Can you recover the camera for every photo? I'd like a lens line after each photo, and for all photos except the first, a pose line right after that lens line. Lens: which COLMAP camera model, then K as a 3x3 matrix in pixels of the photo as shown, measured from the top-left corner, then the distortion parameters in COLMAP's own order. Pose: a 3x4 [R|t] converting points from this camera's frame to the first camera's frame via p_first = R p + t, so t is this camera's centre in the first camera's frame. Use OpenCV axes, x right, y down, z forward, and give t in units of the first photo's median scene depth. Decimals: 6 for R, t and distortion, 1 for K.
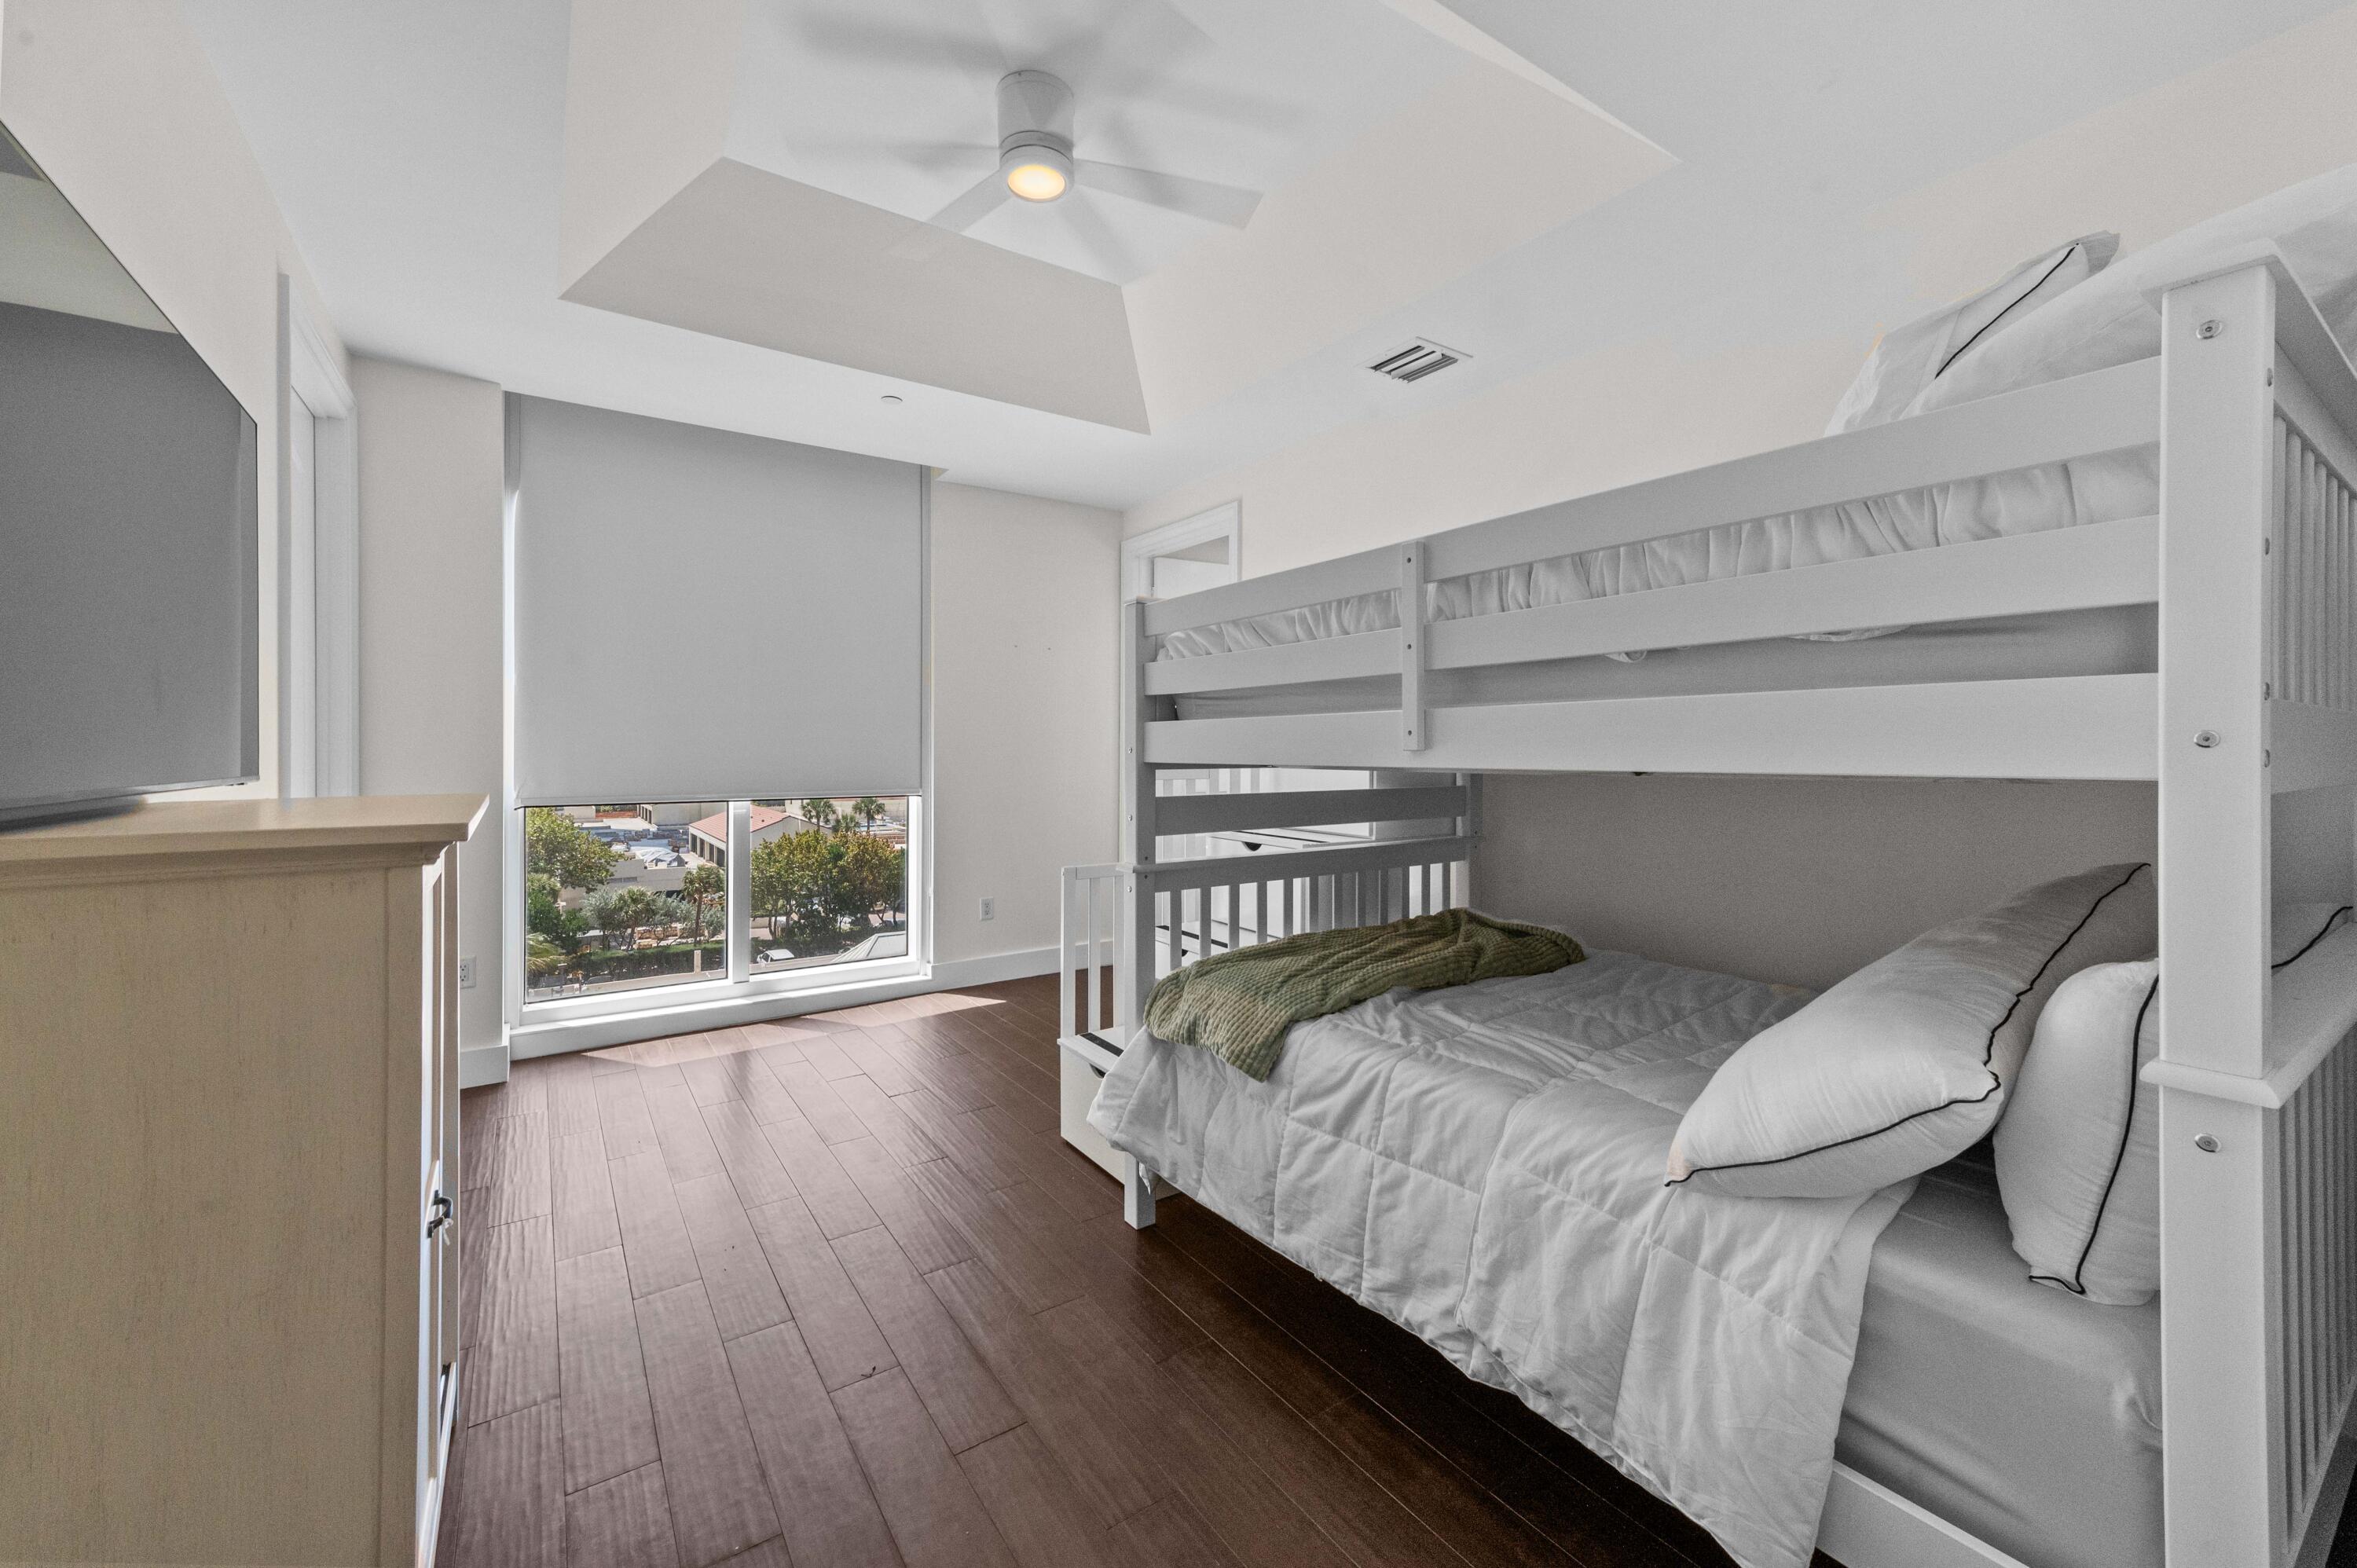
lens RADIAL K [[938.9, 0, 1182.6], [0, 938.9, 731.6], [0, 0, 1]] dist [0.019513, -0.000170]
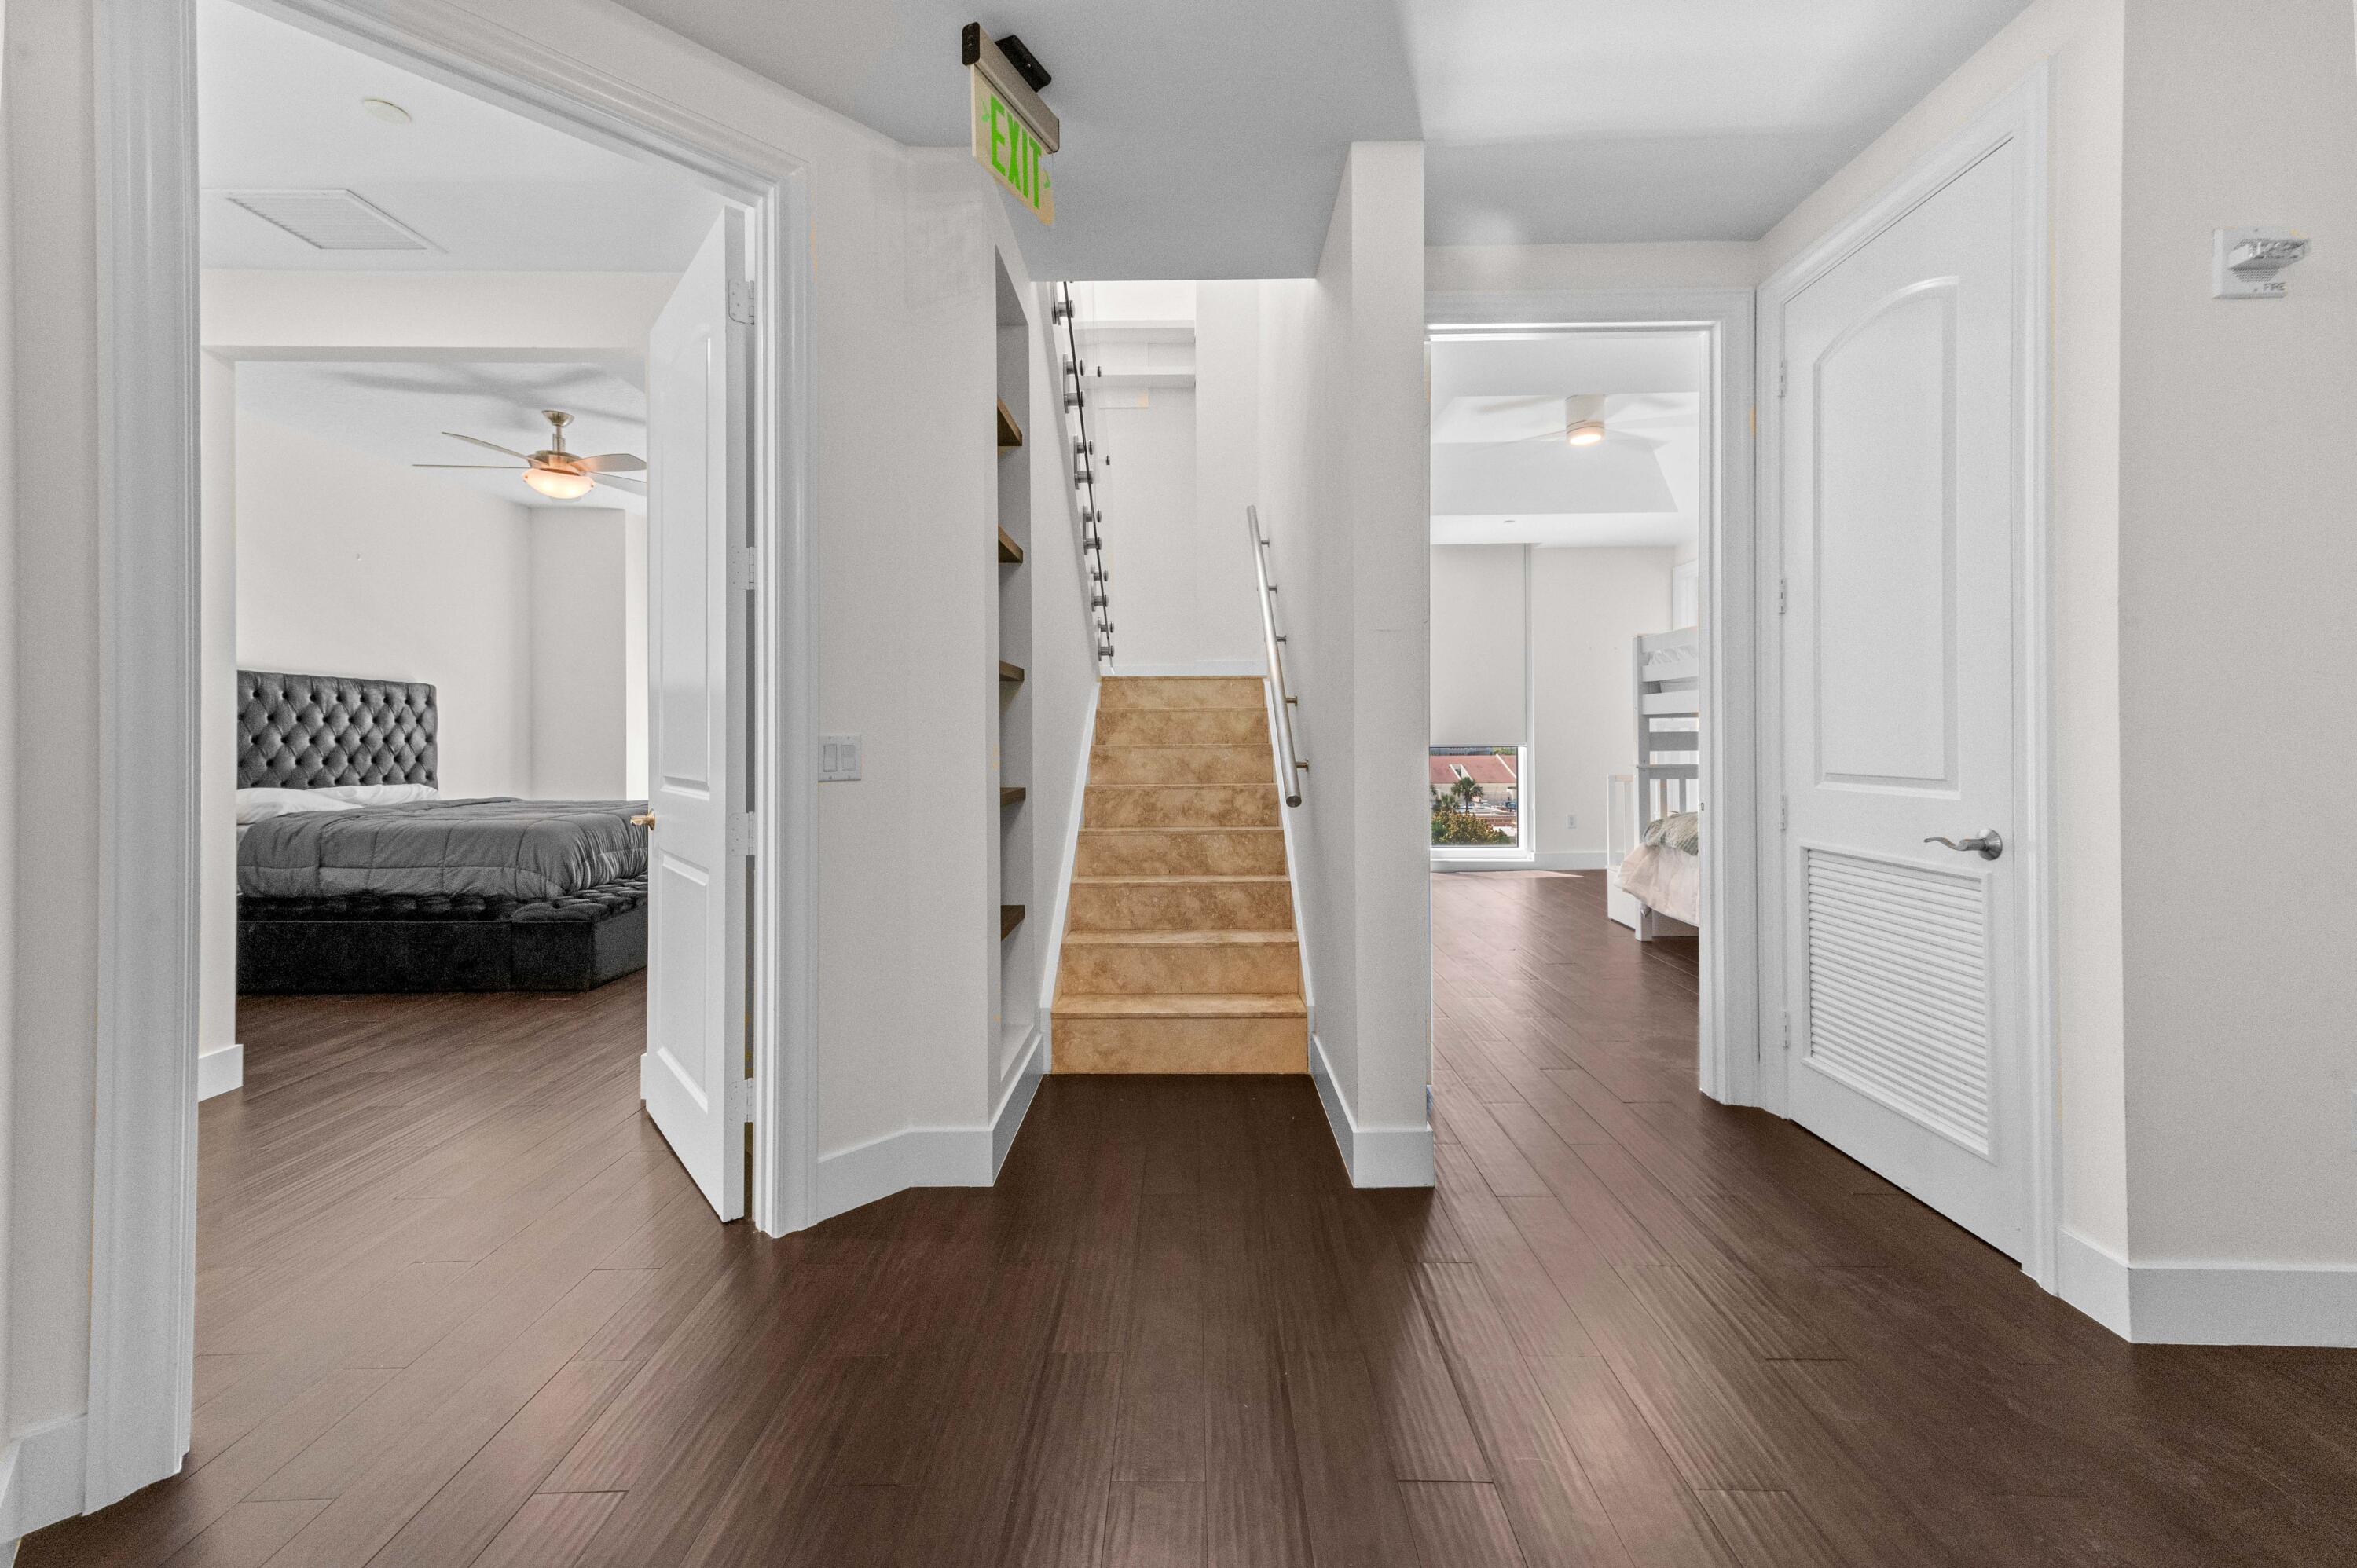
lens RADIAL K [[938.9, 0, 1182.6], [0, 938.9, 731.6], [0, 0, 1]] dist [0.019513, -0.000170]
pose [[0.817603, -0.005810, -0.575753, 0.319133], [0.015438, 0.999811, 0.011834, 0.030190], [0.575576, -0.018564, 0.817538, -1.243103]]
